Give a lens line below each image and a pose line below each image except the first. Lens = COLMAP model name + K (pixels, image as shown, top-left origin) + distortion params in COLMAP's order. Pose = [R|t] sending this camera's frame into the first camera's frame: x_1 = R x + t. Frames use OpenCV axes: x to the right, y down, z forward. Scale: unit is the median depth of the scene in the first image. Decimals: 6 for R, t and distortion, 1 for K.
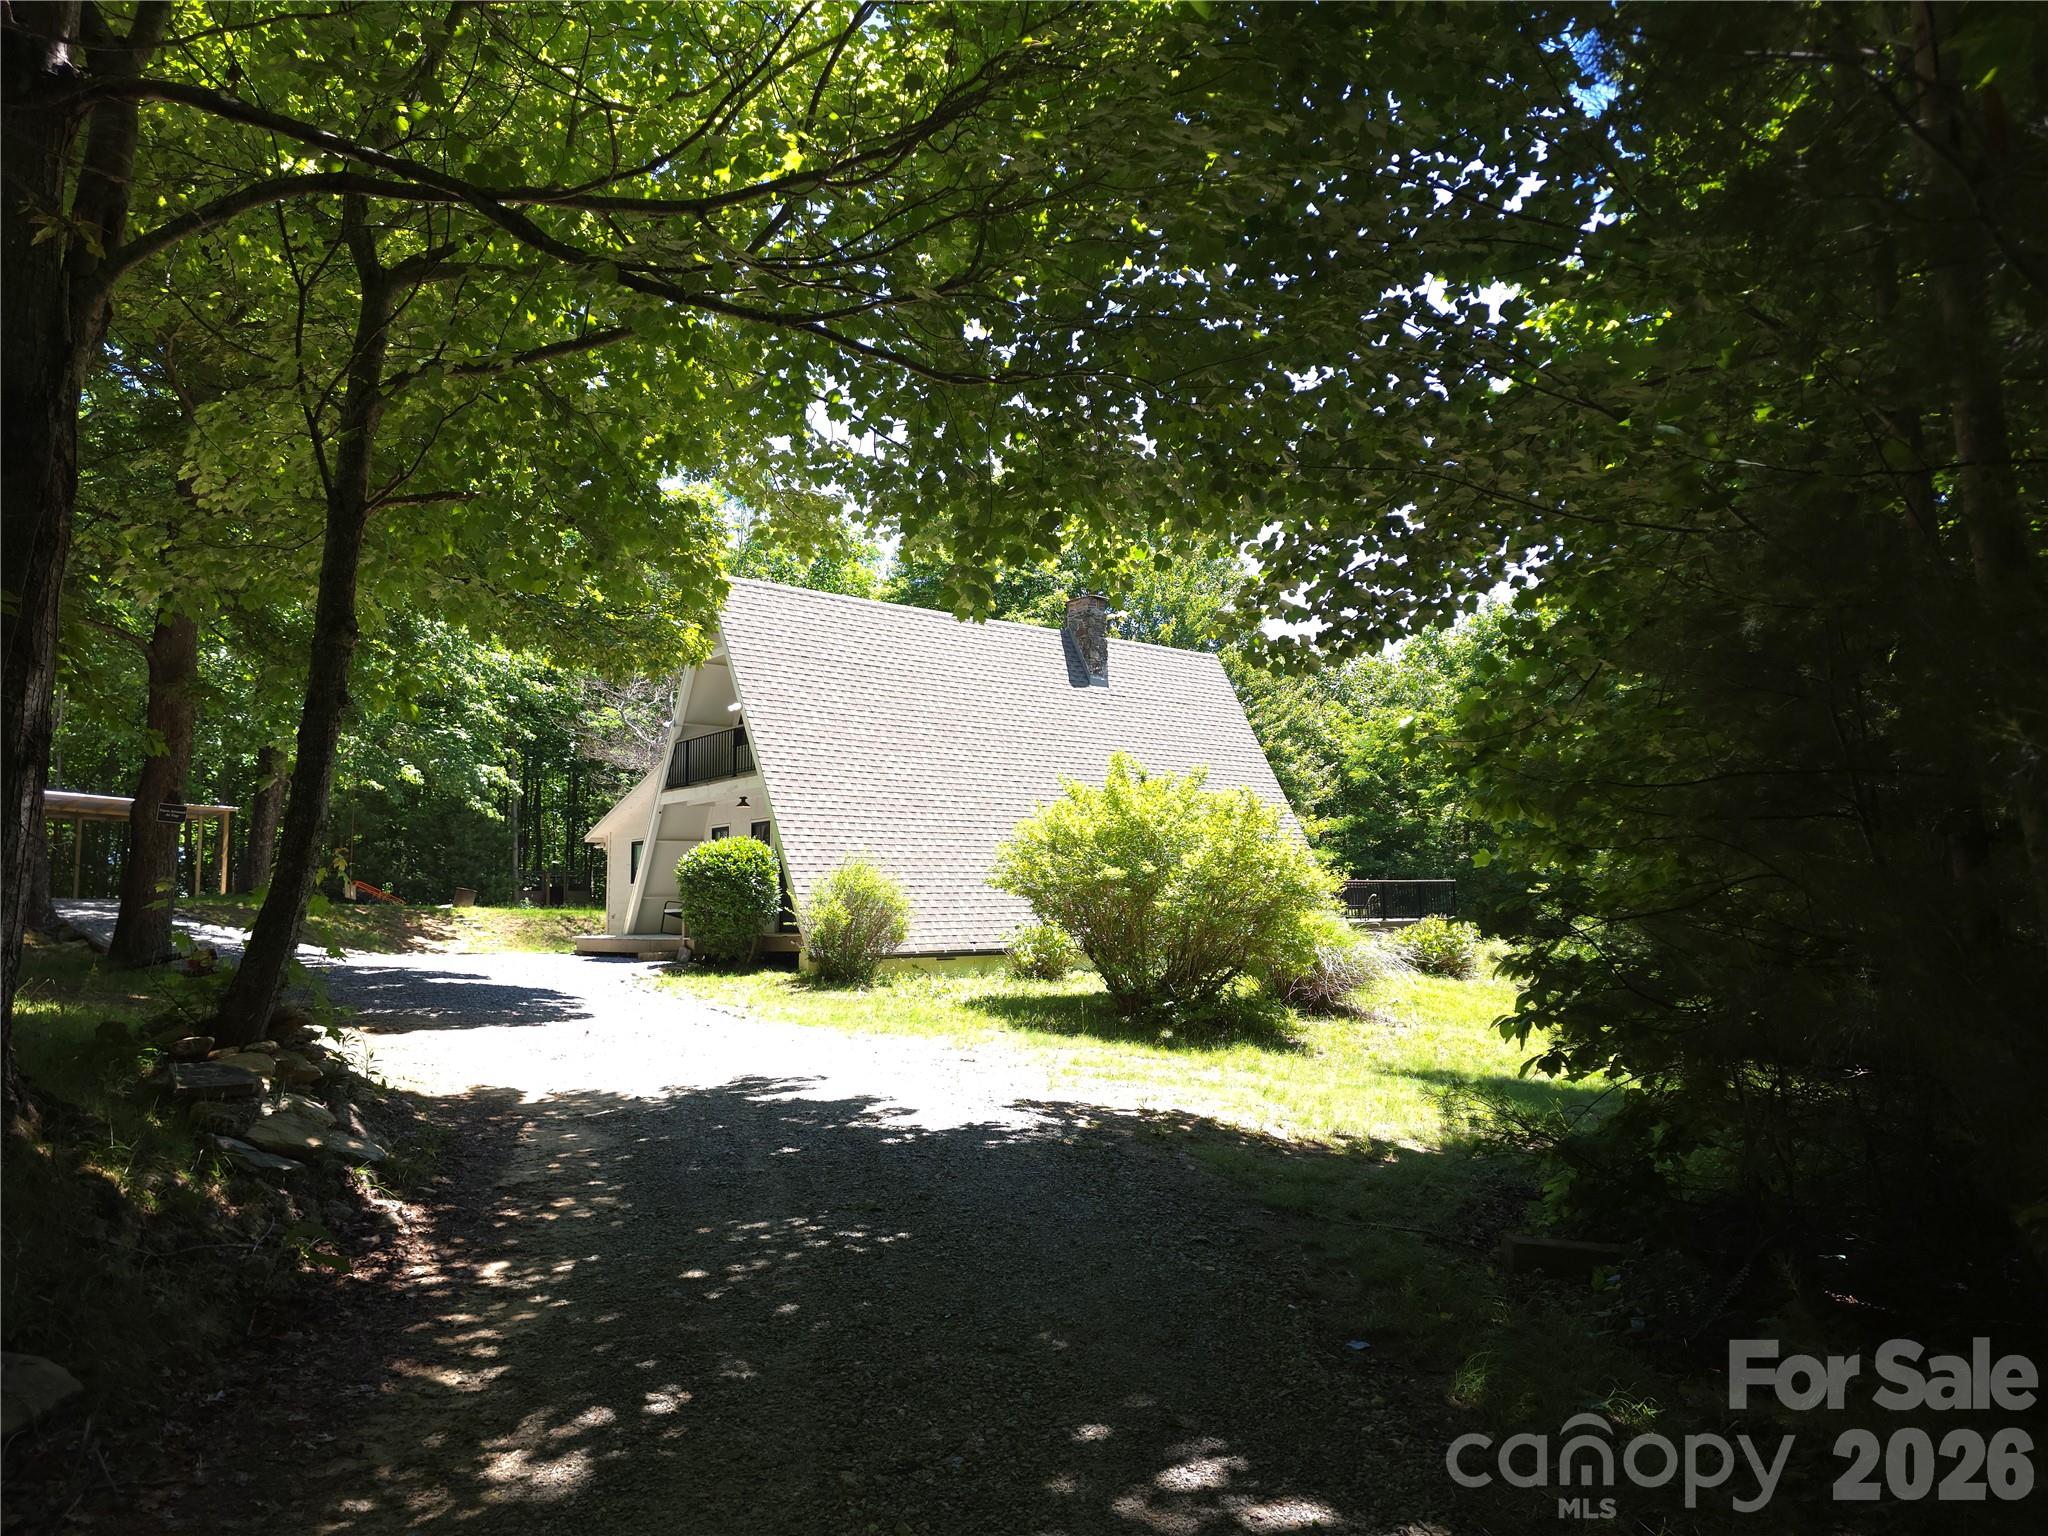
lens RADIAL K [[1361.9, 0, 1026.8], [0, 1361.9, 773.9], [0, 0, 1]] dist [0.042824, -0.031851]
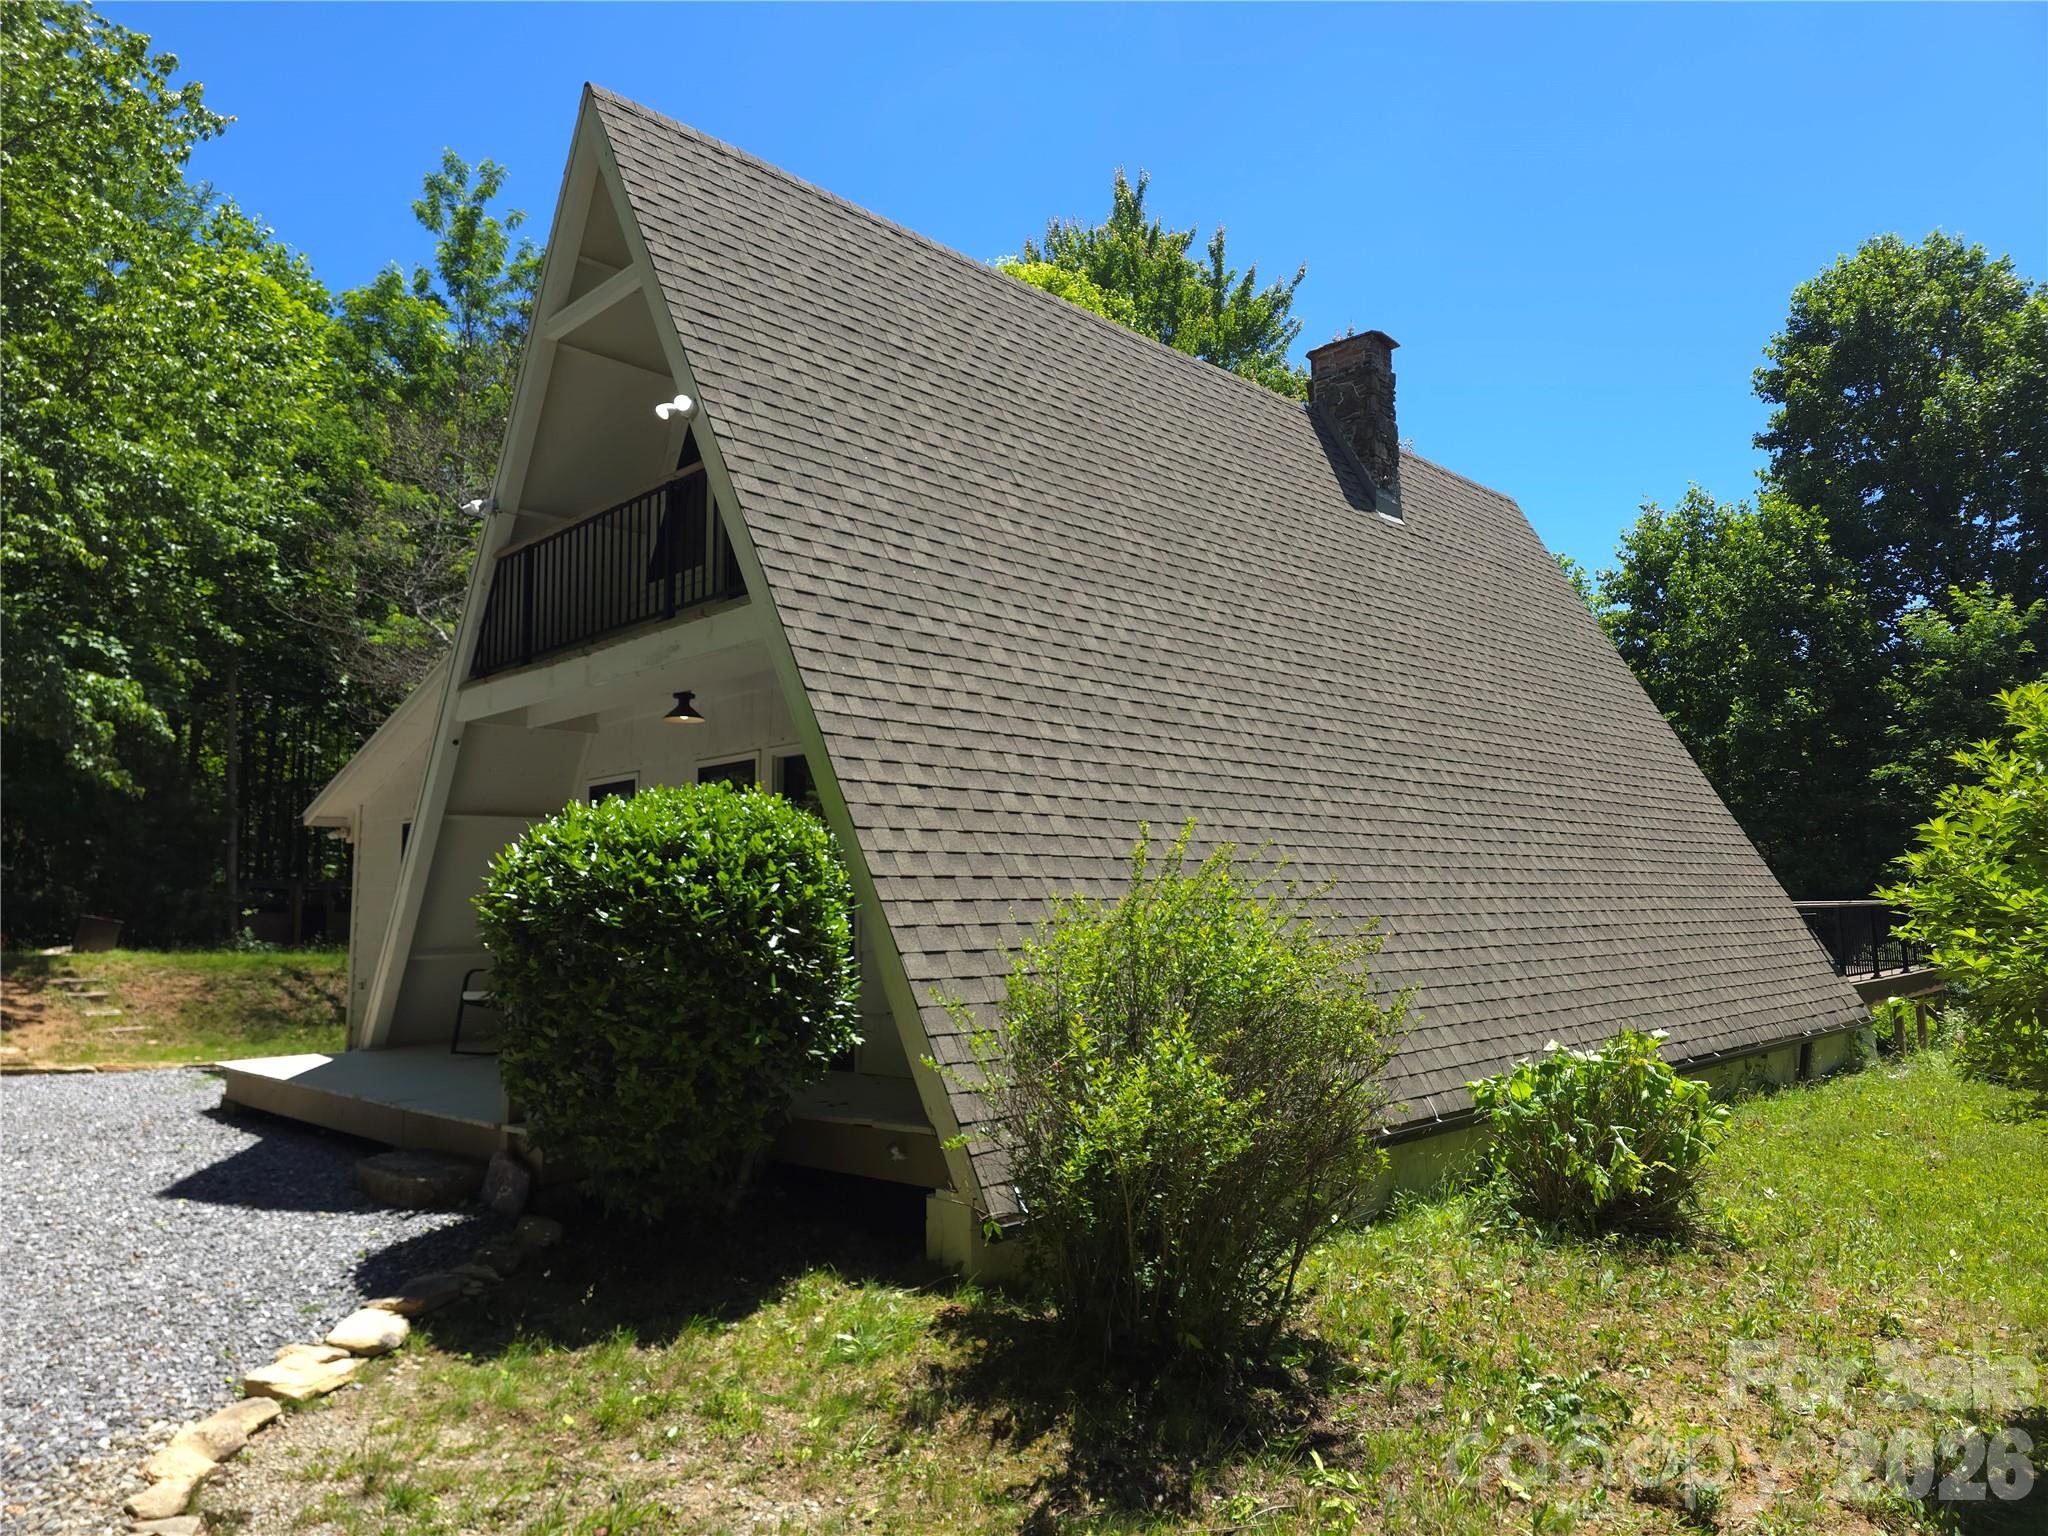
lens RADIAL K [[1361.9, 0, 1020.1], [0, 1361.9, 761.3], [0, 0, 1]] dist [0.042824, -0.031851]
pose [[0.995165, 0.008952, 0.097805, -0.164292], [-0.007791, 0.999895, -0.012248, 0.042035], [-0.097904, 0.011427, 0.995130, 0.668210]]
